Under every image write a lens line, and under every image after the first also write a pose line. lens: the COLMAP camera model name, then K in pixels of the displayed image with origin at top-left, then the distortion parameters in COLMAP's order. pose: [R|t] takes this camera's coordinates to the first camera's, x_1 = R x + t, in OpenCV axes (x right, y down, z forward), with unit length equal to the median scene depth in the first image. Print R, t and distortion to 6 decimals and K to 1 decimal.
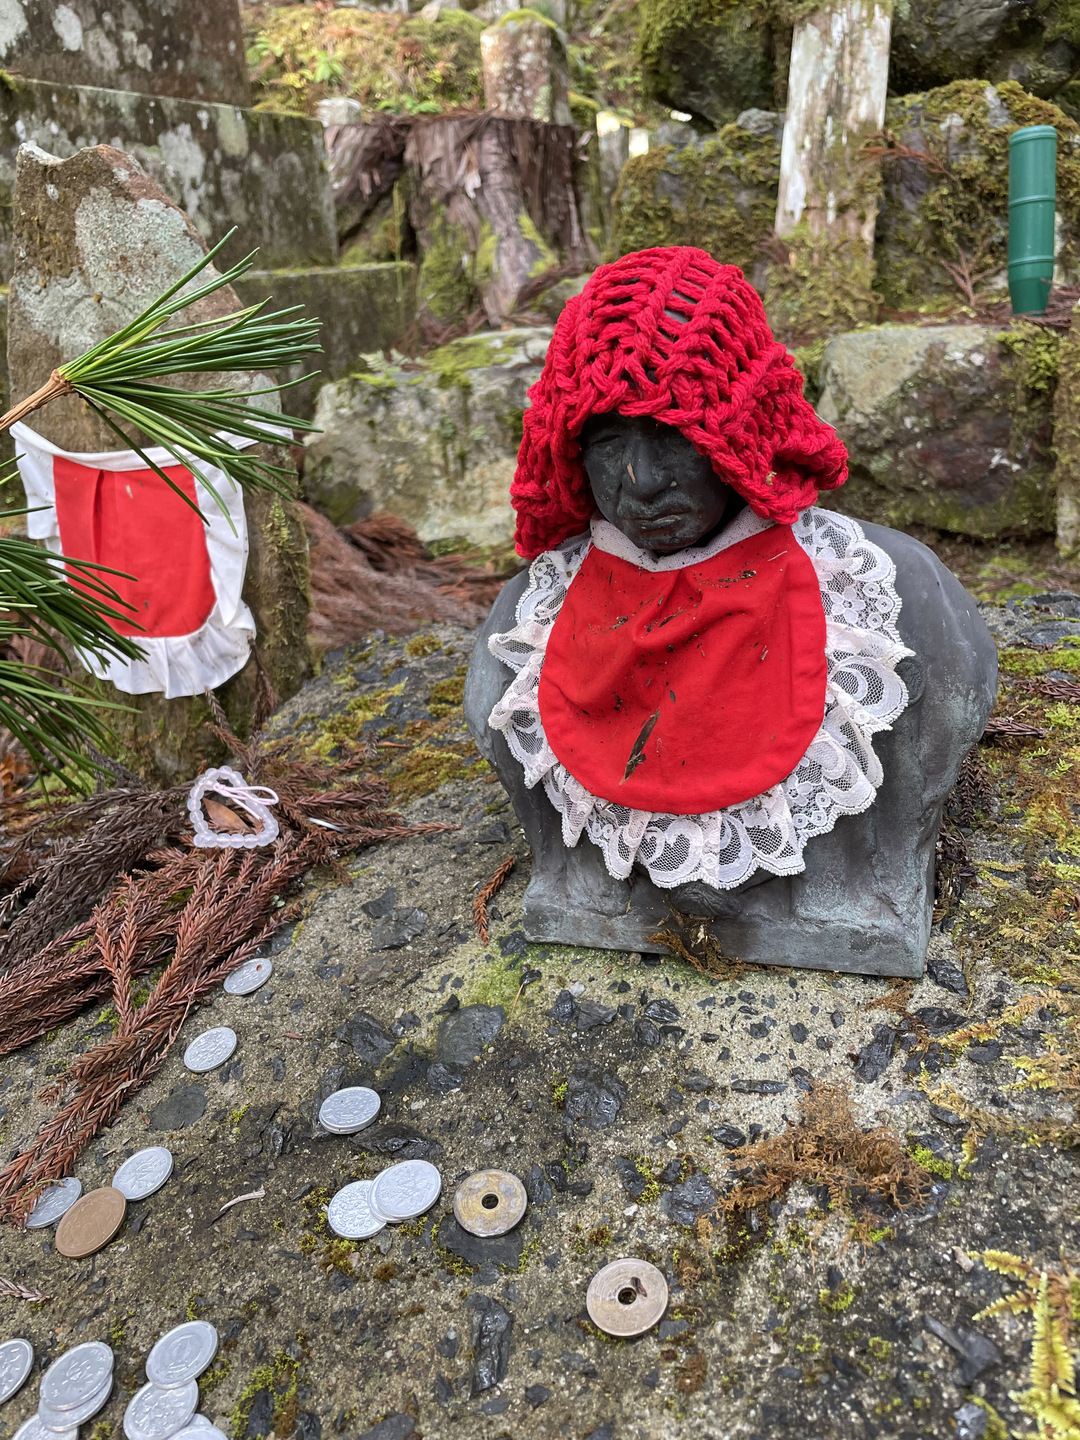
lens RADIAL K [[1107.4, 0, 544.5], [0, 1107.4, 696.5], [0, 0, 1]] dist [0.073598, -0.107568]
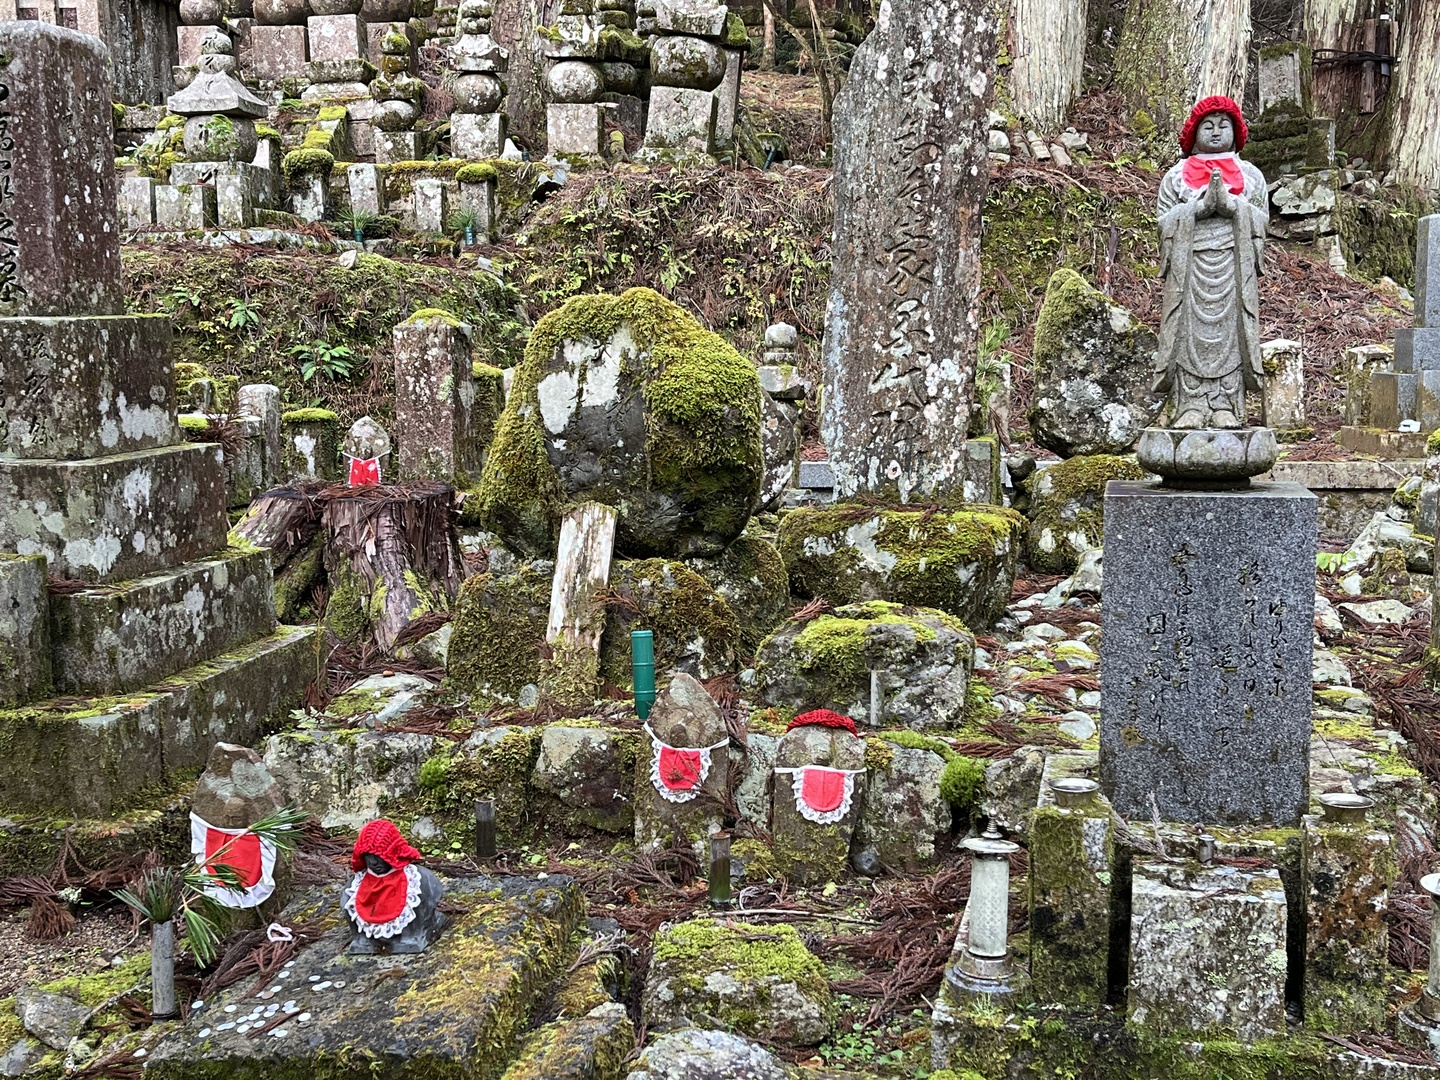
lens RADIAL K [[1773.7, 0, 758.9], [0, 1773.7, 536.8], [0, 0, 1]] dist [0.039706, 0.000000]
pose [[0.989461, 0.028037, 0.142062, 0.451090], [0.005571, 0.972978, -0.230830, 0.194059], [-0.144695, 0.229189, 0.962567, -5.459818]]
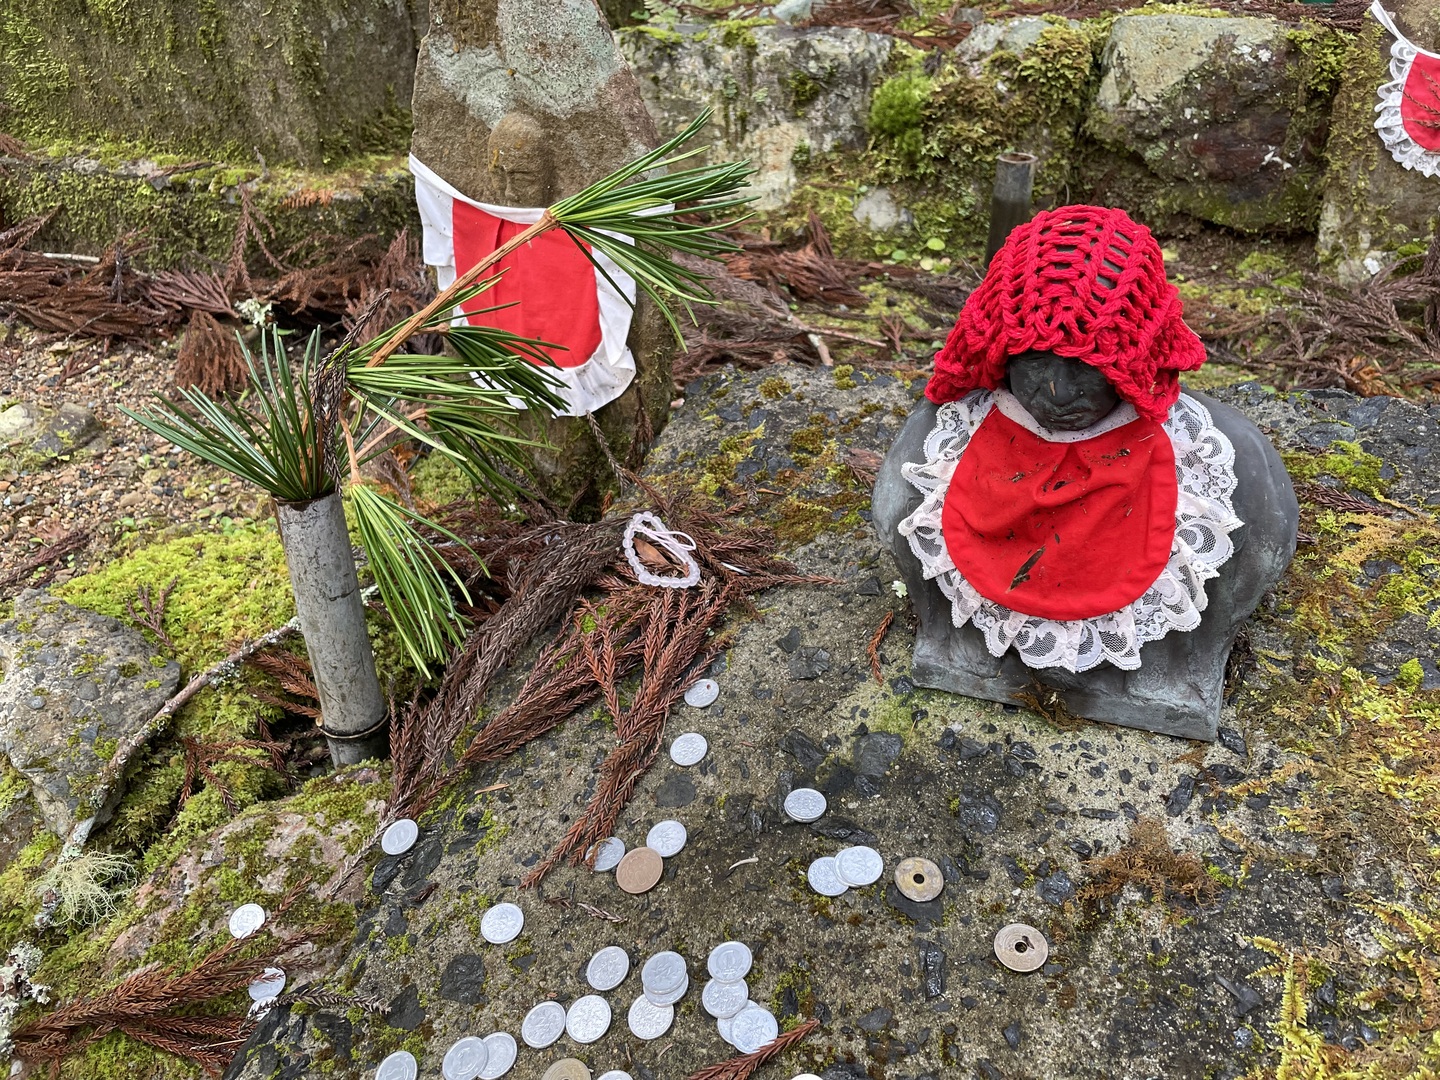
lens RADIAL K [[1107.4, 0, 714.6], [0, 1107.4, 516.6], [0, 0, 1]] dist [0.073598, -0.107568]
pose [[0.998866, 0.045975, -0.012343, -0.193344], [-0.042360, 0.976750, 0.210157, -0.198440], [0.021718, -0.209395, 0.977590, -0.228964]]
